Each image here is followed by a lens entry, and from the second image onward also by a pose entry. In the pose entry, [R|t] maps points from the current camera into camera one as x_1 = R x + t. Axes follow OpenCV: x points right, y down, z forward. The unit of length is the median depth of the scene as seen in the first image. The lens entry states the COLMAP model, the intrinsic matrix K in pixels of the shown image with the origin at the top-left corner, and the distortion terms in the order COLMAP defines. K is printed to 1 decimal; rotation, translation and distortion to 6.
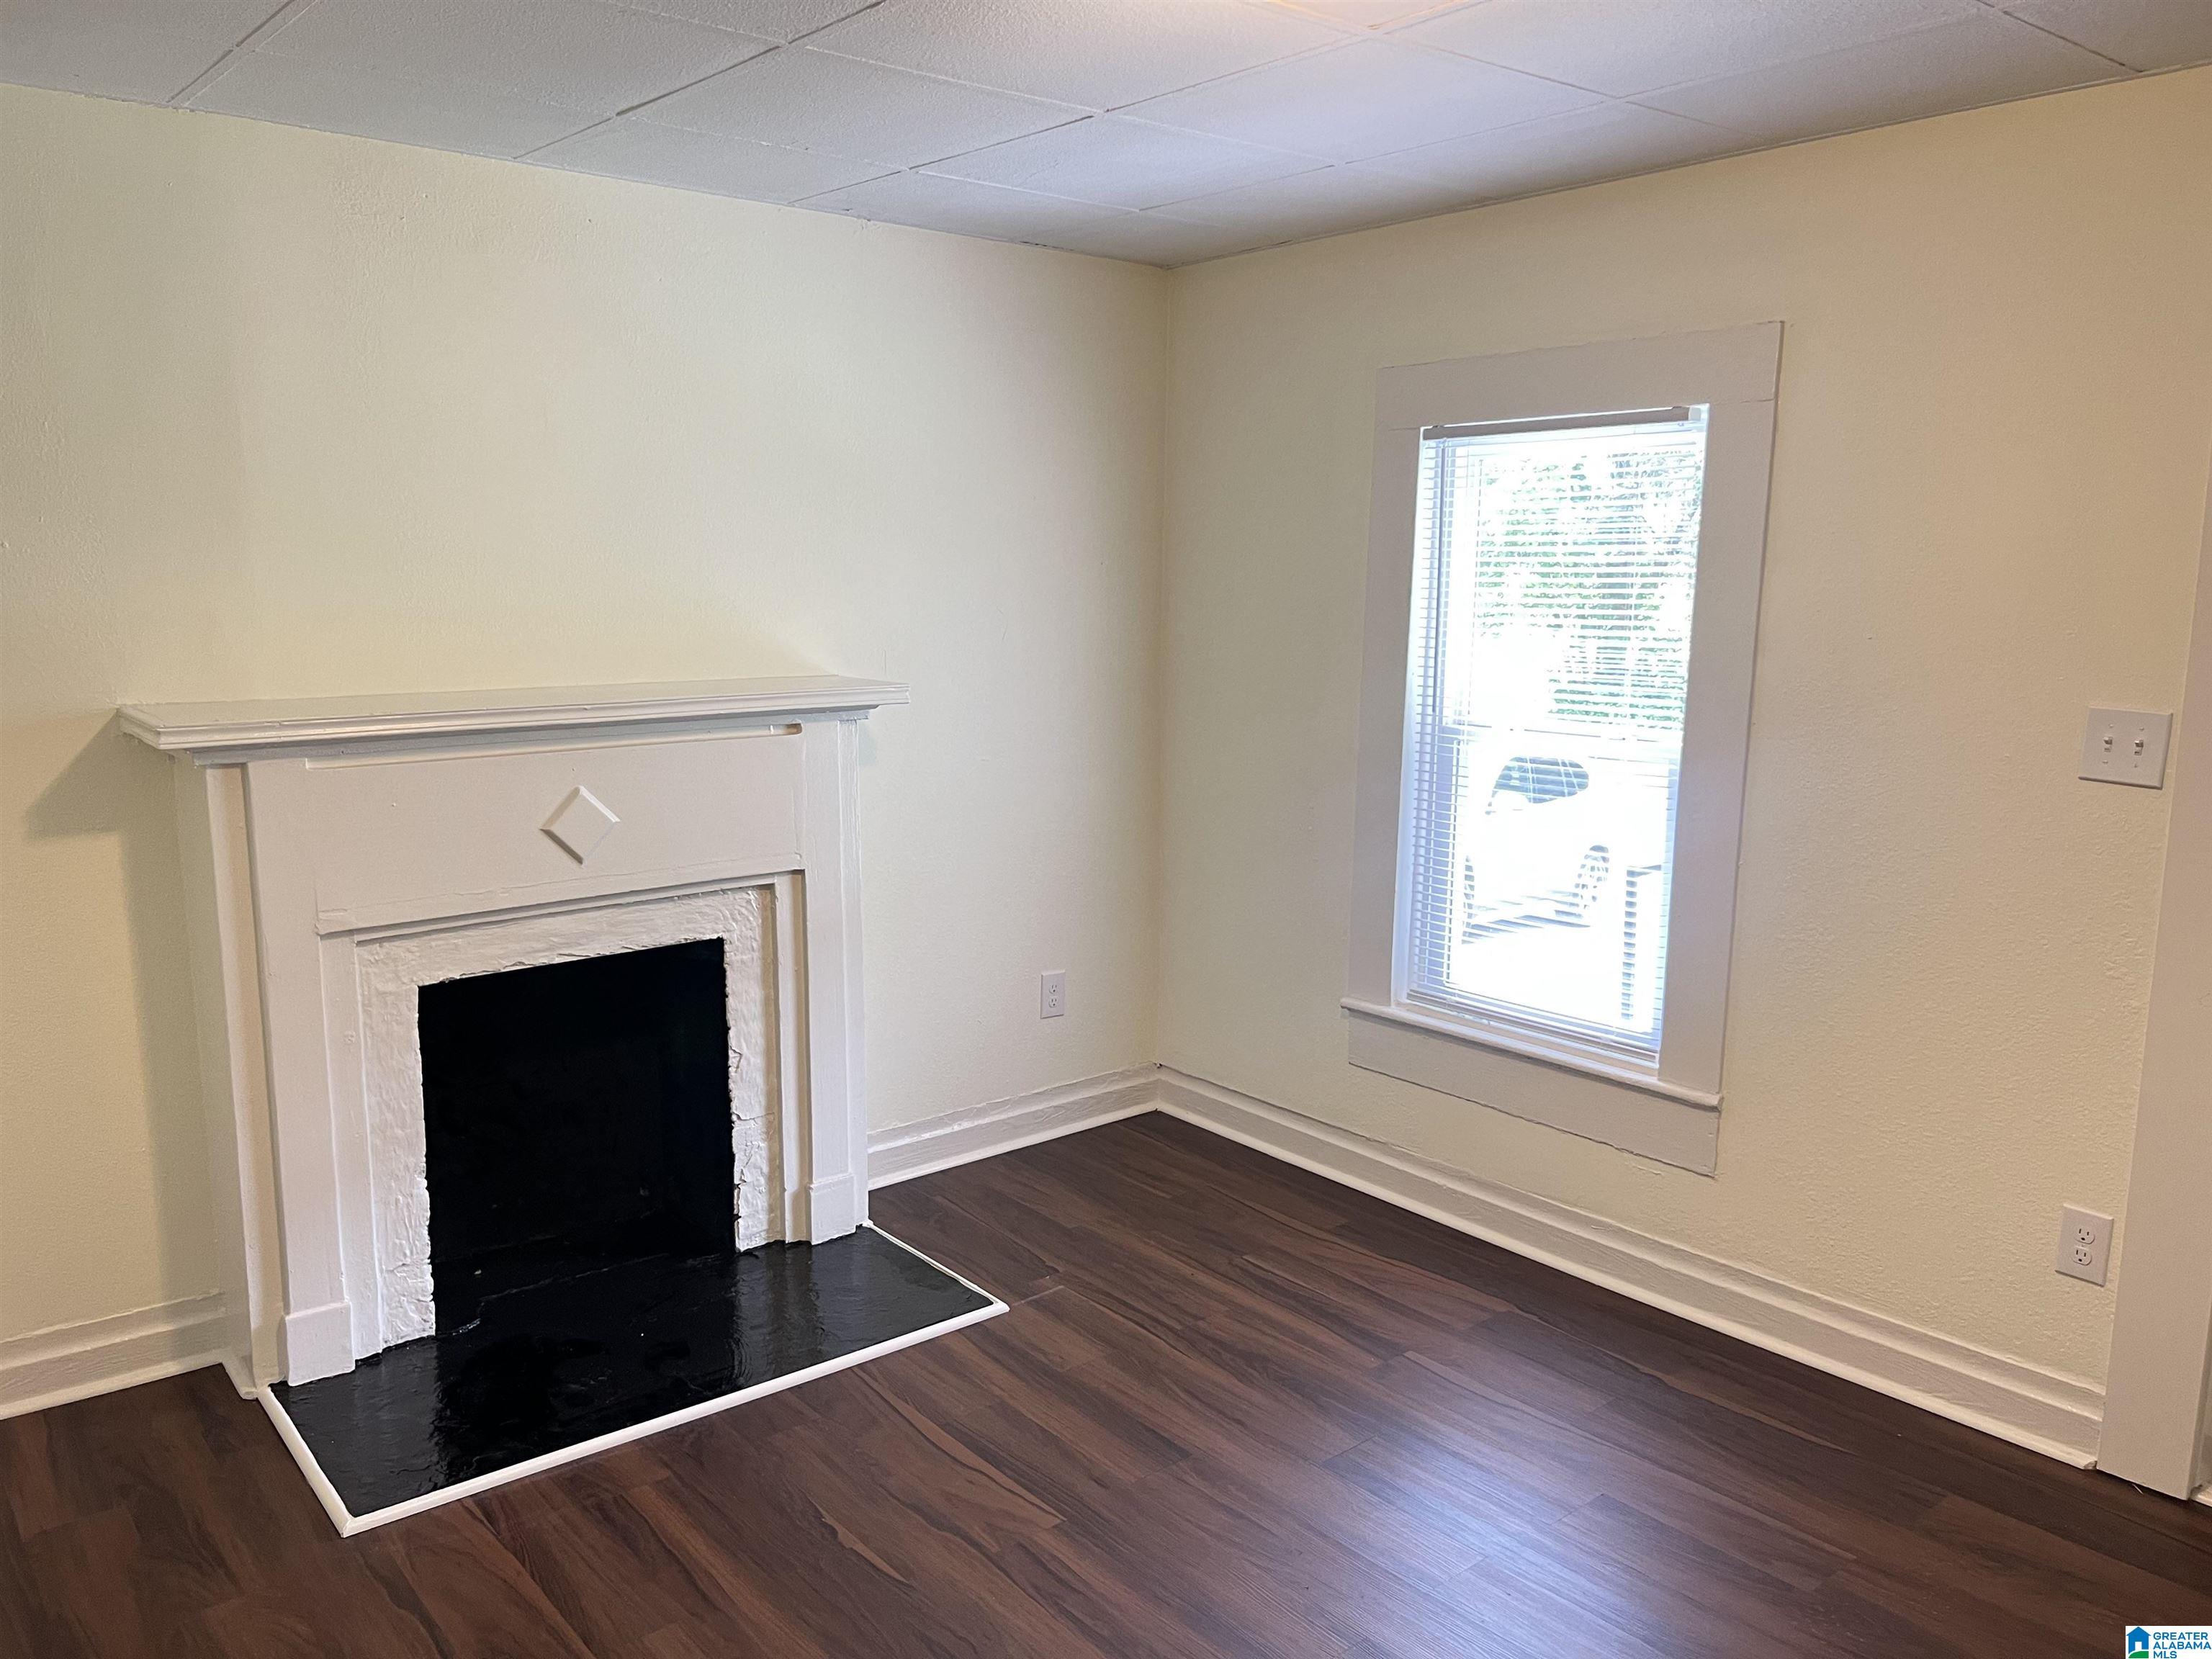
lens RADIAL K [[1711.9, 0, 1109.0], [0, 1711.9, 840.0], [0, 0, 1]] dist [0.062840, -0.037209]
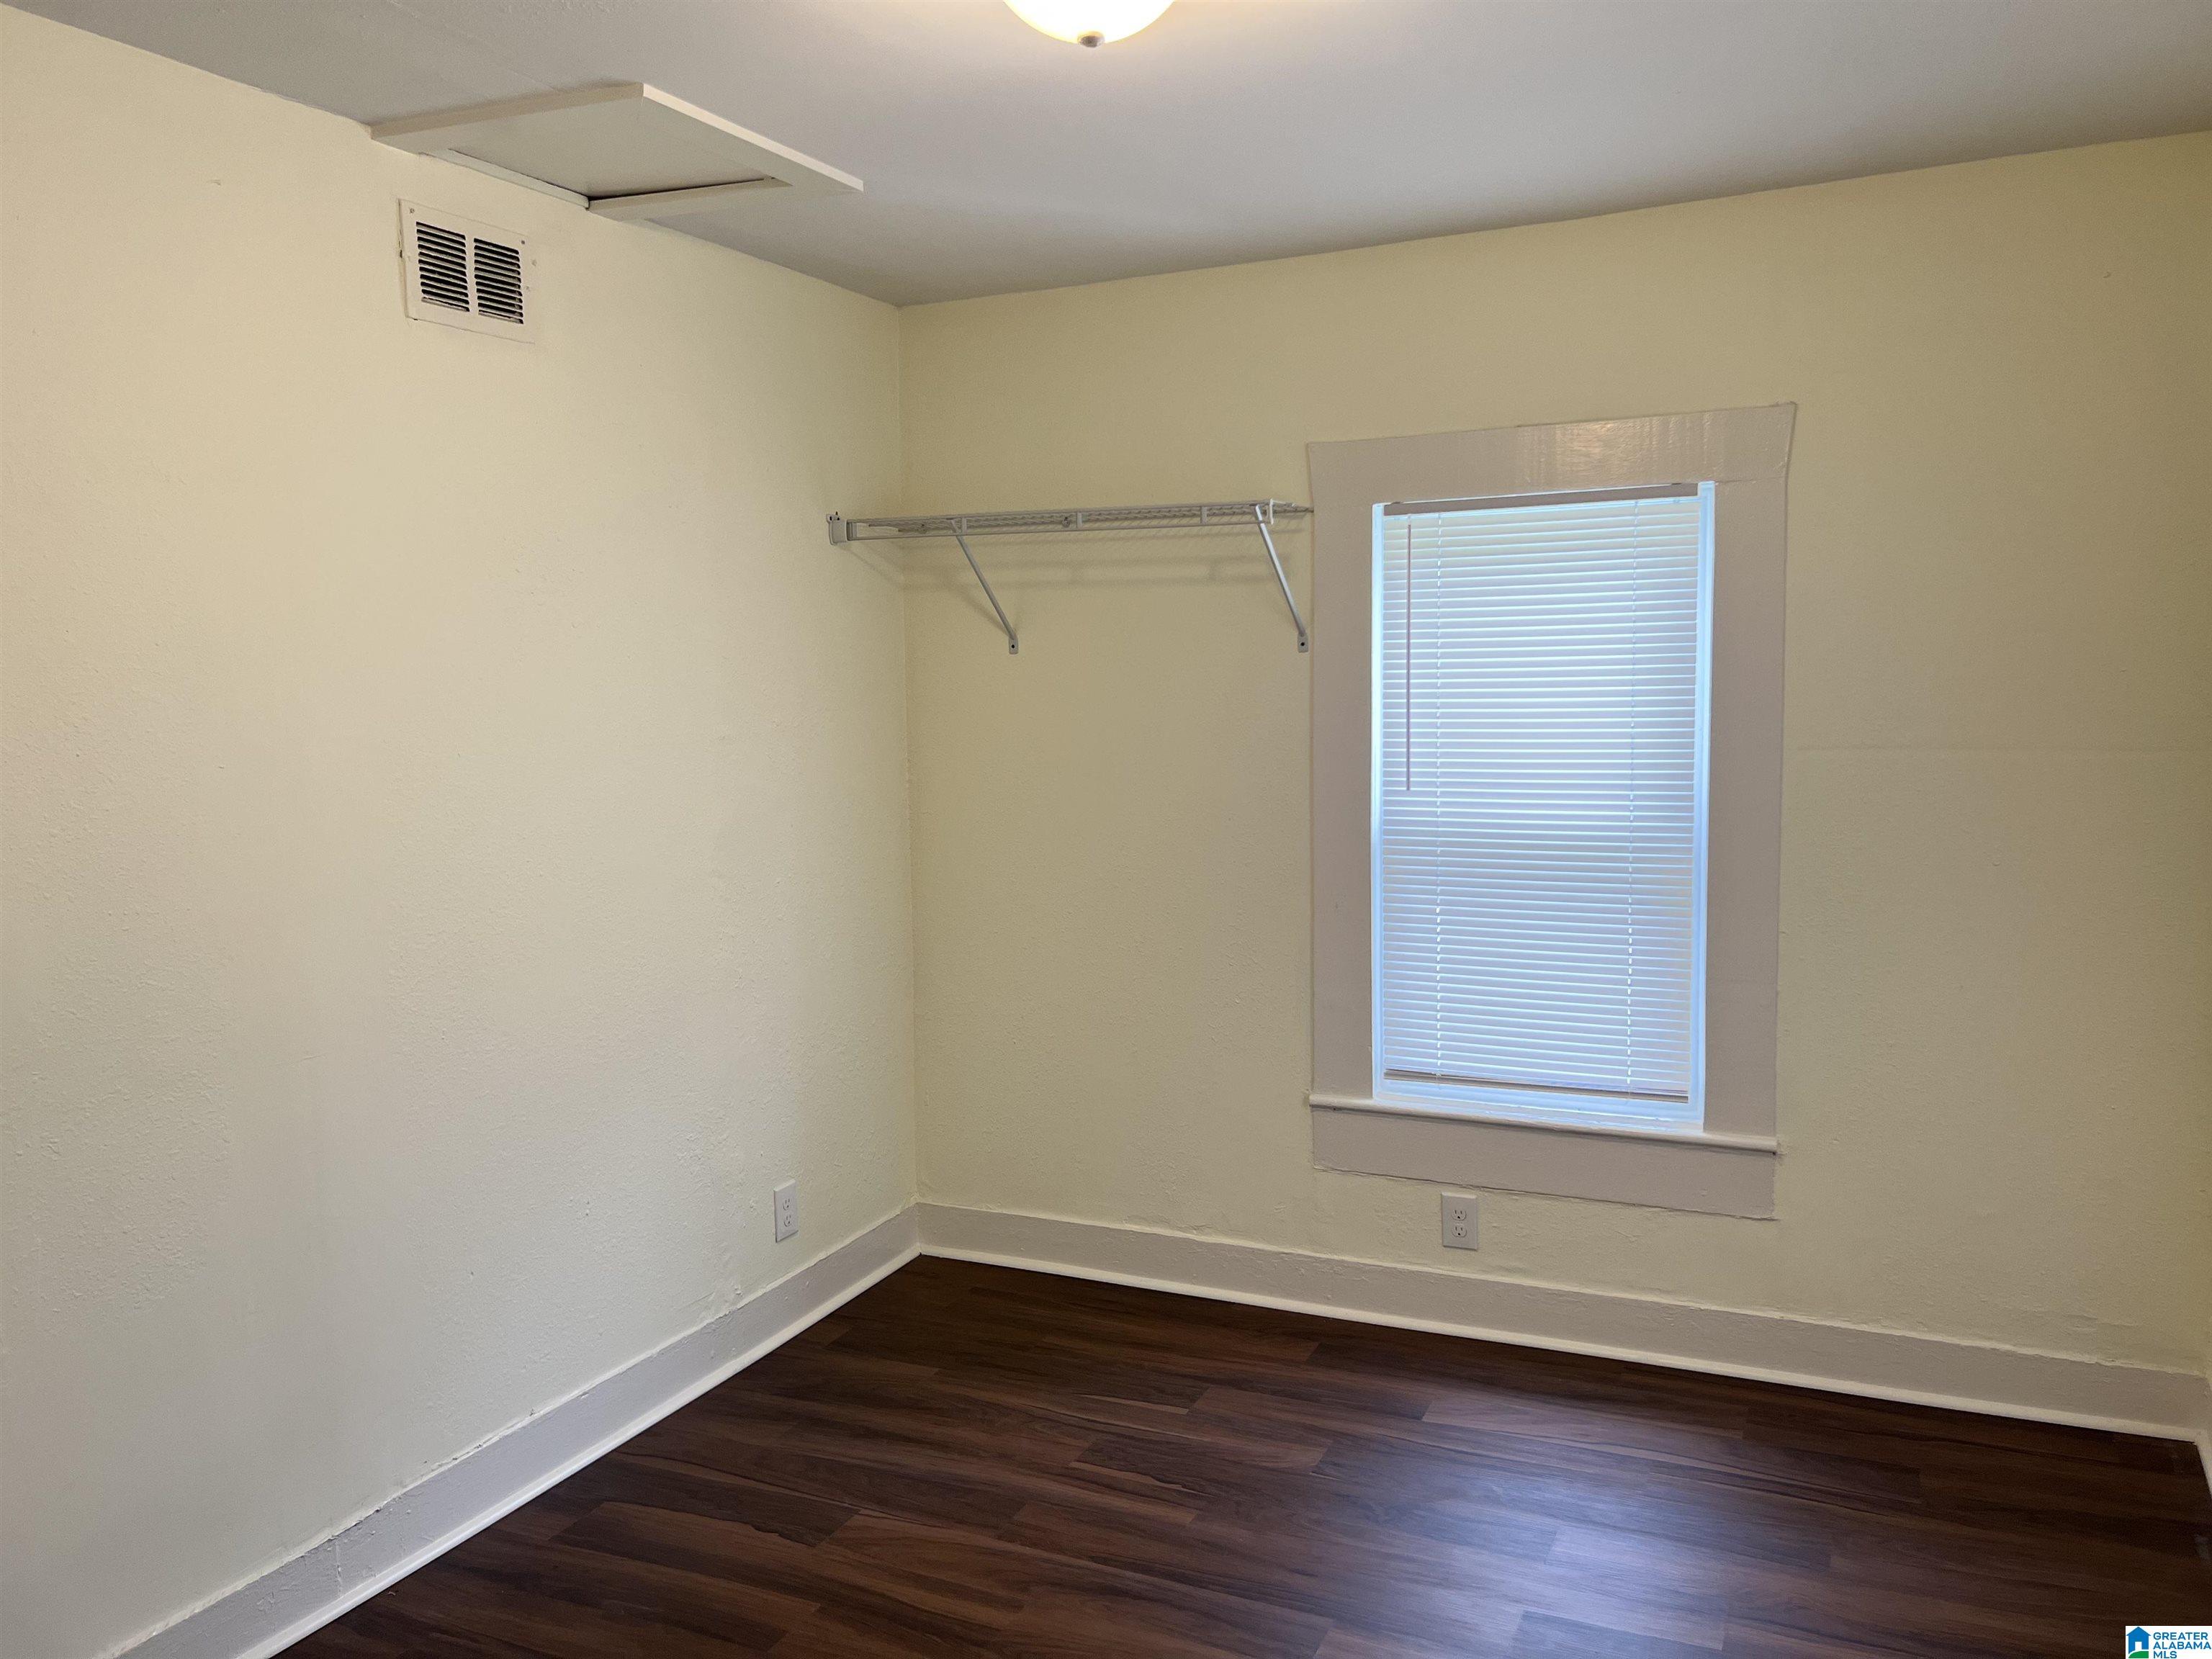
lens RADIAL K [[1711.9, 0, 1104.6], [0, 1711.9, 816.6], [0, 0, 1]] dist [0.062840, -0.037209]
pose [[0.906155, -0.061444, 0.418459, -0.316697], [0.091402, 0.994460, -0.051907, -0.019940], [-0.412952, 0.085283, 0.906751, 0.153310]]
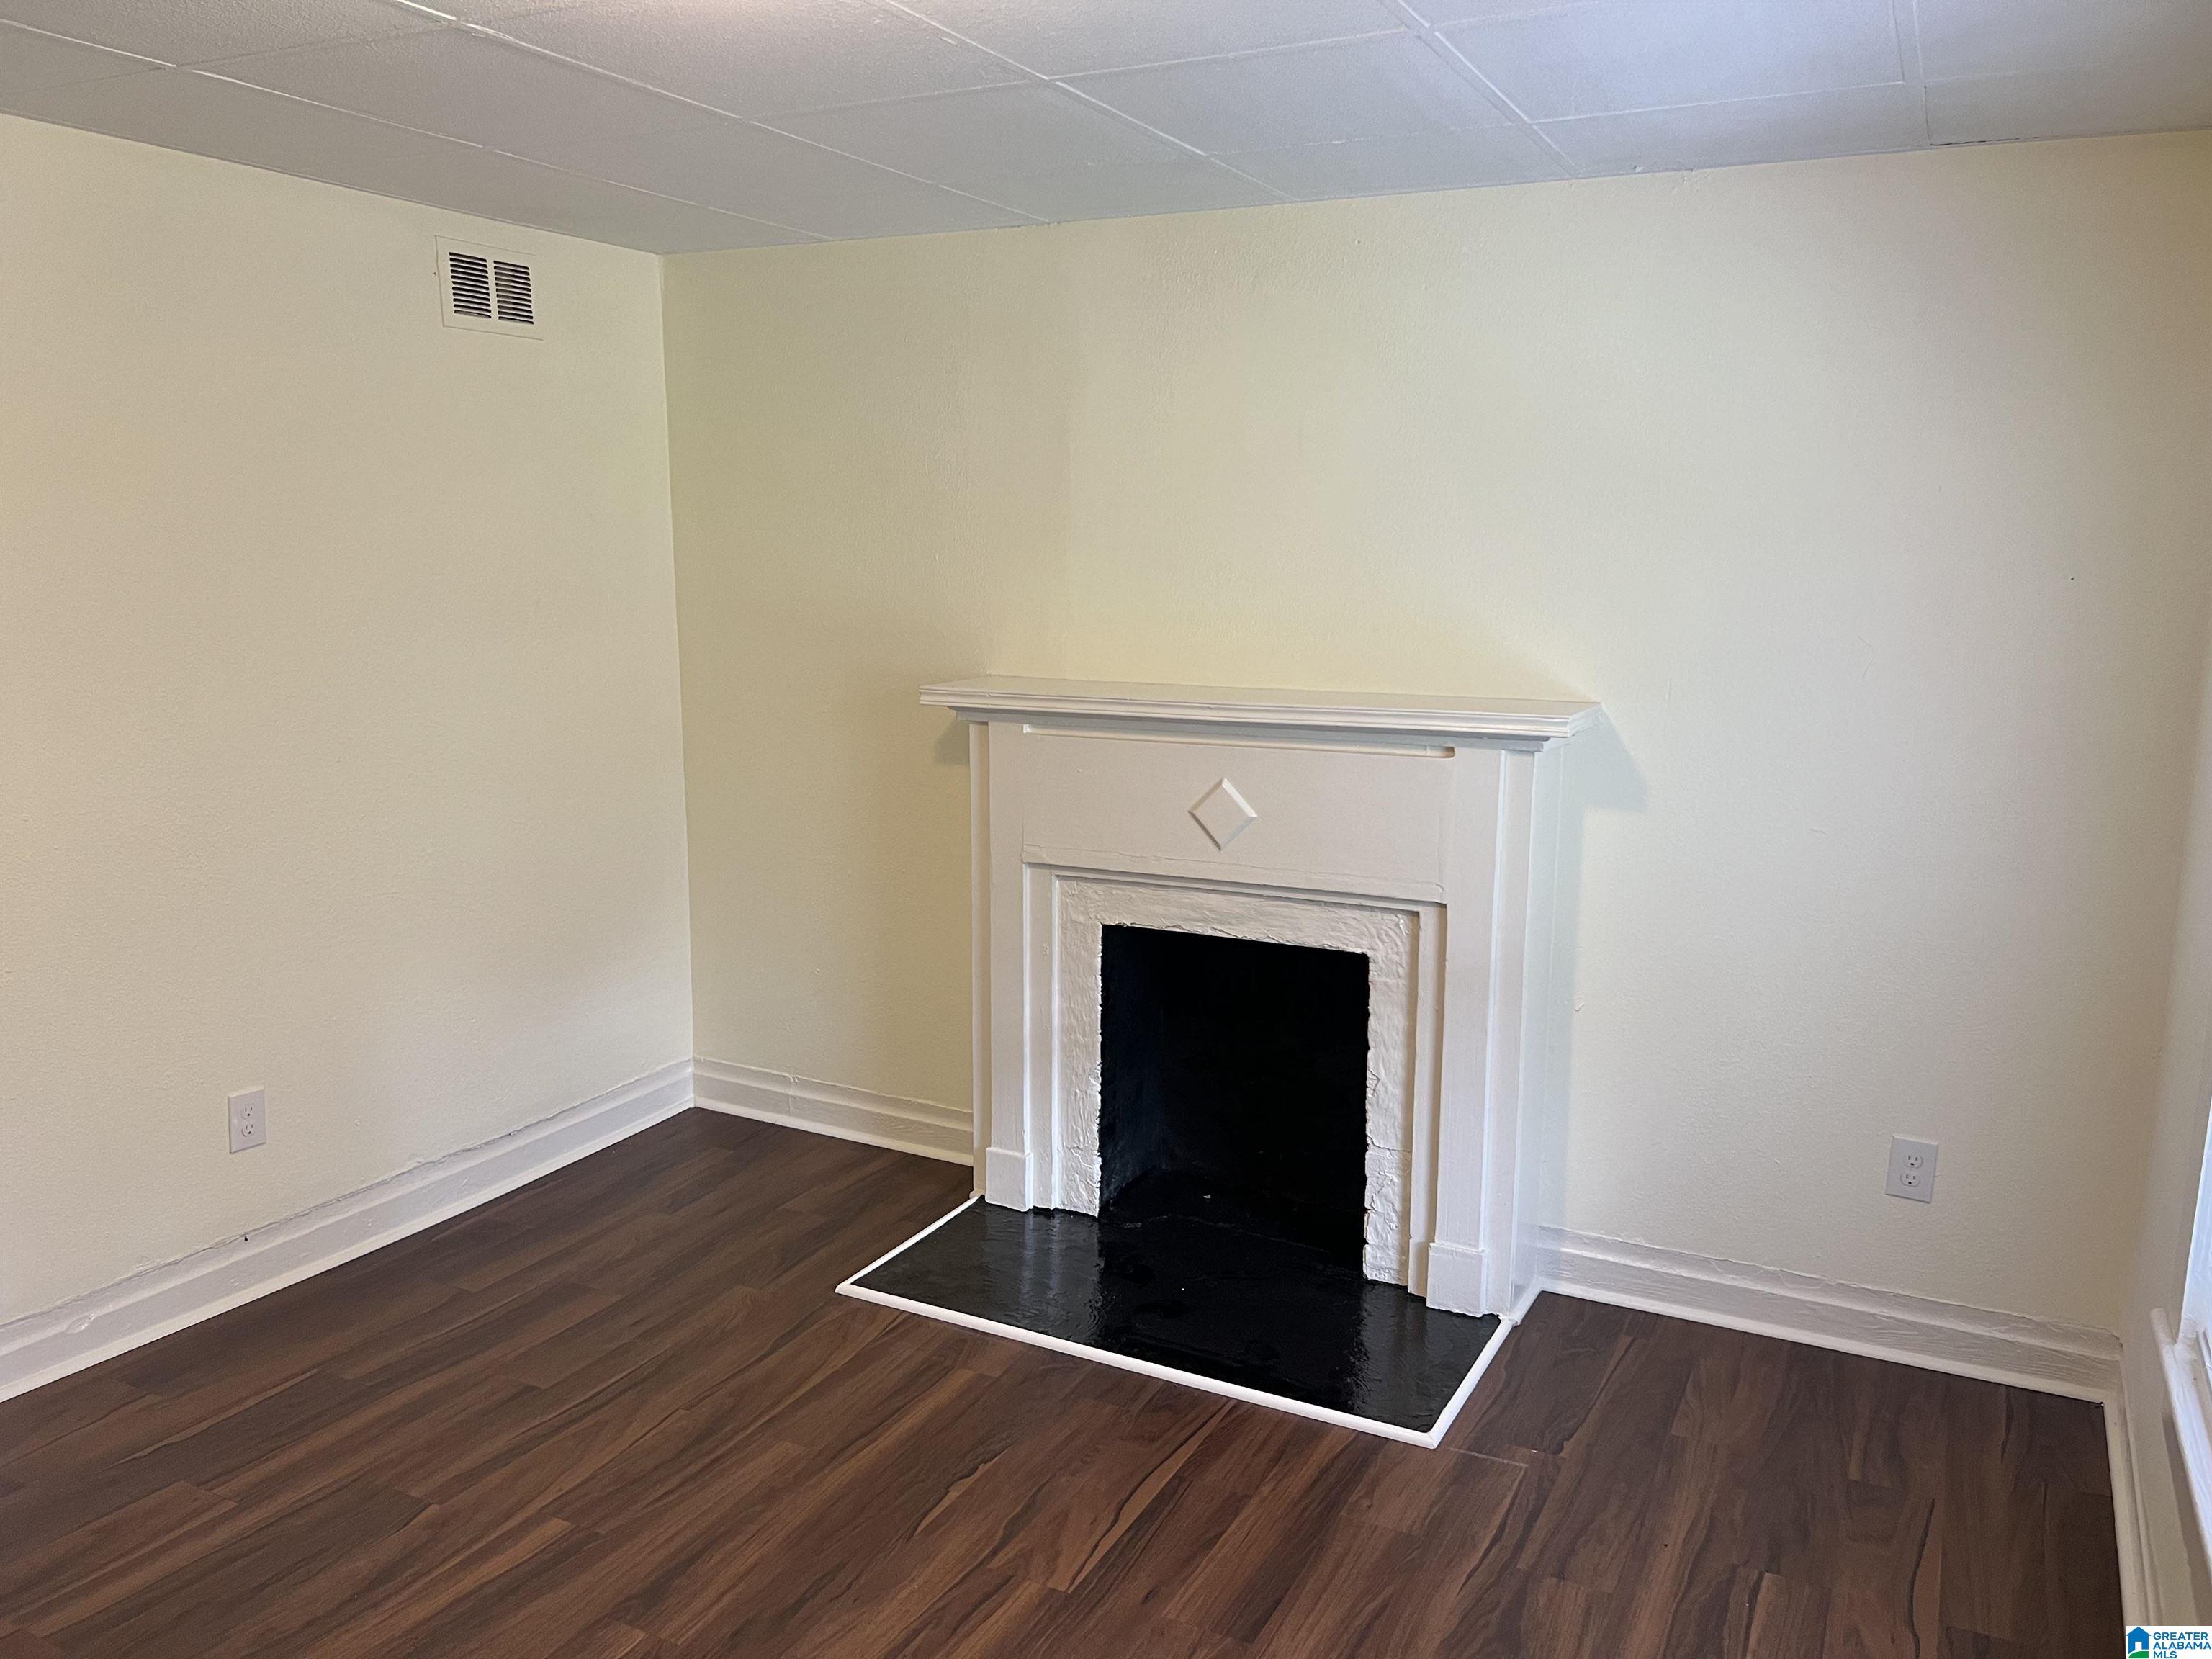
lens RADIAL K [[1711.9, 0, 1110.1], [0, 1711.9, 827.2], [0, 0, 1]] dist [0.062840, -0.037209]
pose [[0.386031, 0.144949, -0.911027, 0.604999], [-0.160270, 0.983097, 0.088505, -0.078466], [0.908457, 0.111845, 0.402737, 0.464717]]
